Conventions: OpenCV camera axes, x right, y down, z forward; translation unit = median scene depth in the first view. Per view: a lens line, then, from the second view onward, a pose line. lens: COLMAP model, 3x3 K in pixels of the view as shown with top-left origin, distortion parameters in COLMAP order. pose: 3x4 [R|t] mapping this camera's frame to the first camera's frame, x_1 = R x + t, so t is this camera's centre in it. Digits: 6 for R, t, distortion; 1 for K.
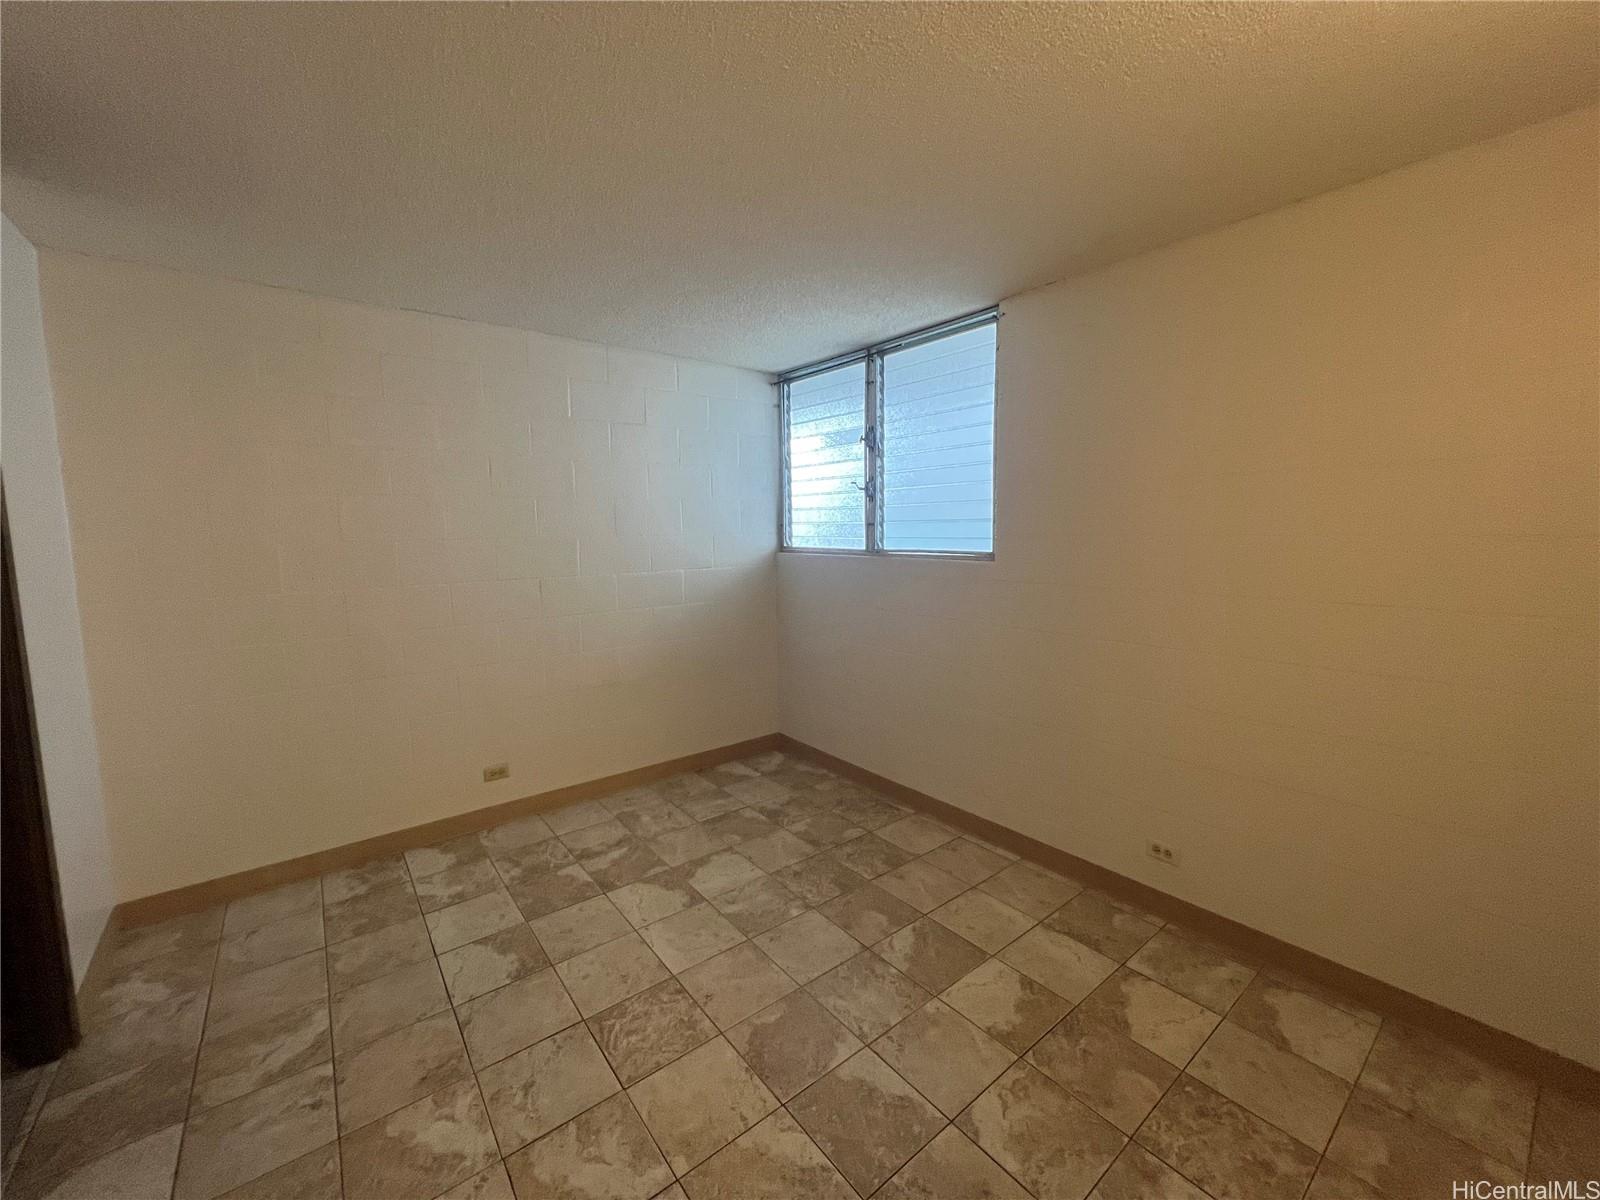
lens RADIAL K [[637.3, 0, 794.8], [0, 637.3, 596.2], [0, 0, 1]] dist [-0.001563, 0.000414]
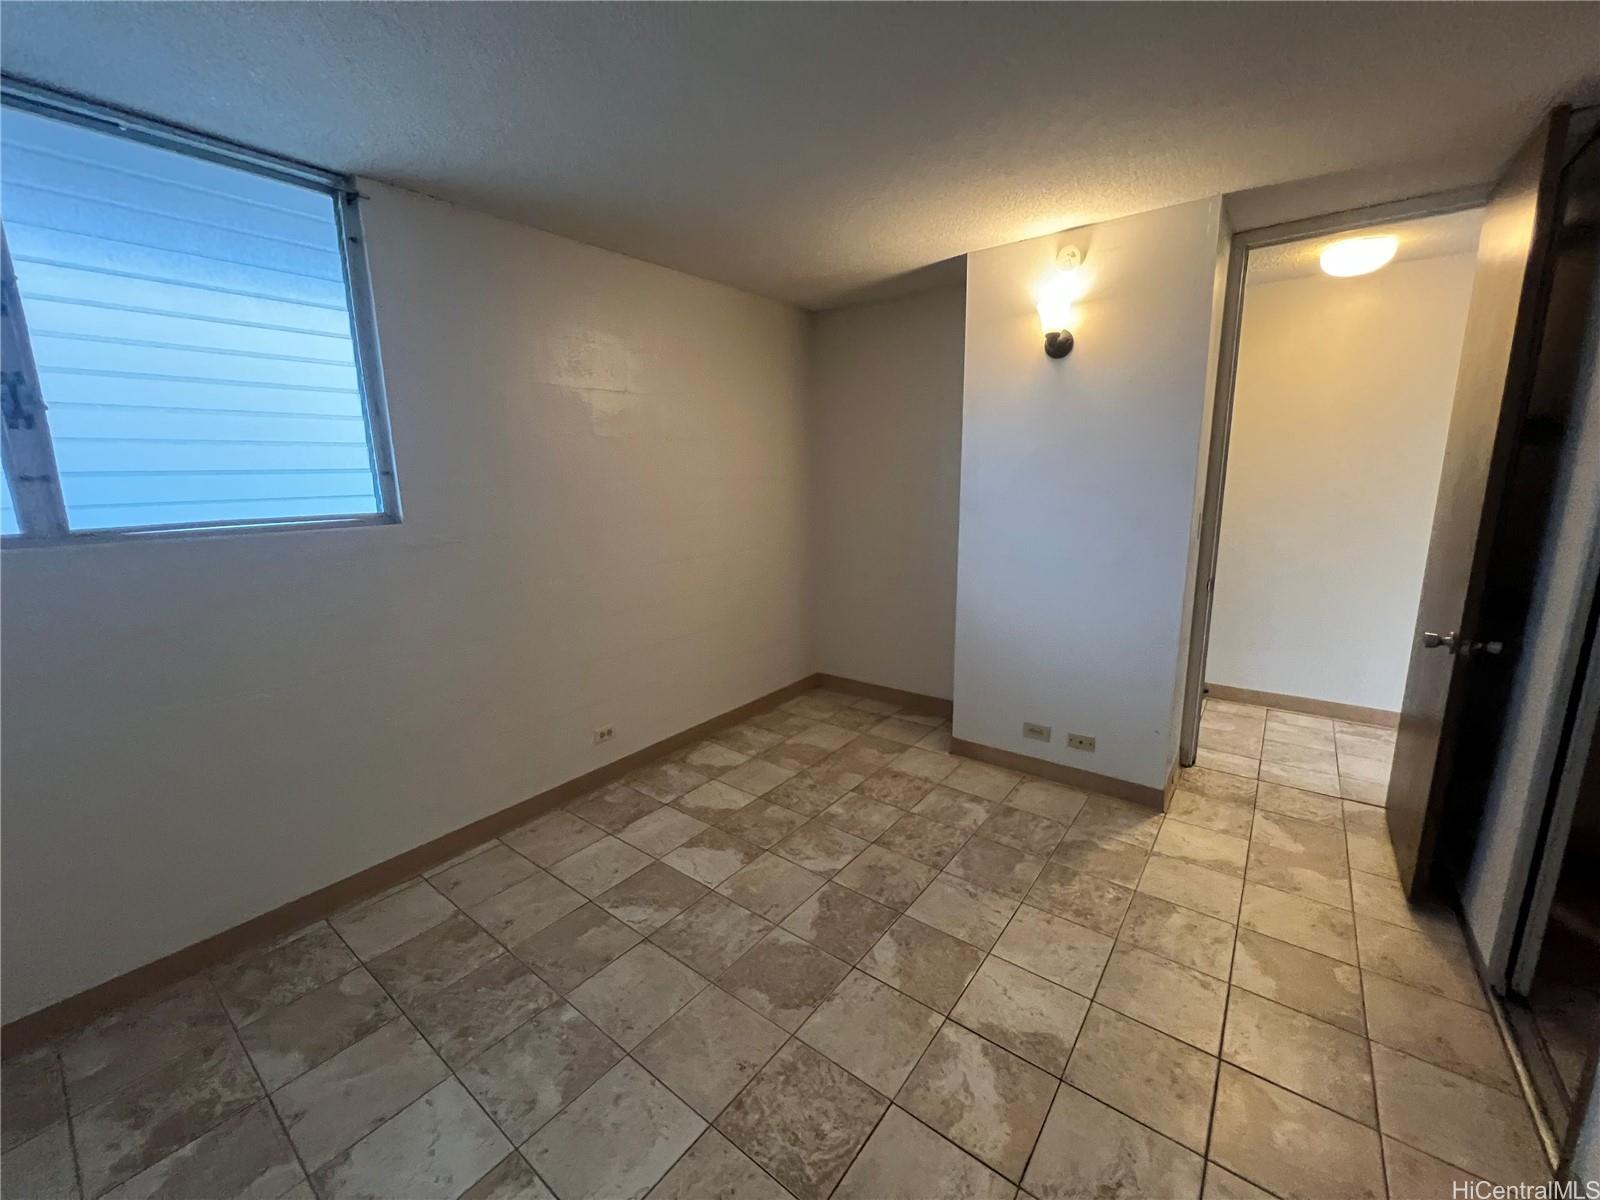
lens RADIAL K [[637.3, 0, 794.3], [0, 637.3, 598.4], [0, 0, 1]] dist [-0.001563, 0.000414]
pose [[-0.236816, -0.174431, 0.955768, -0.813987], [0.124875, 0.970127, 0.207992, -0.096953], [-0.963496, 0.168607, -0.207959, 1.008717]]
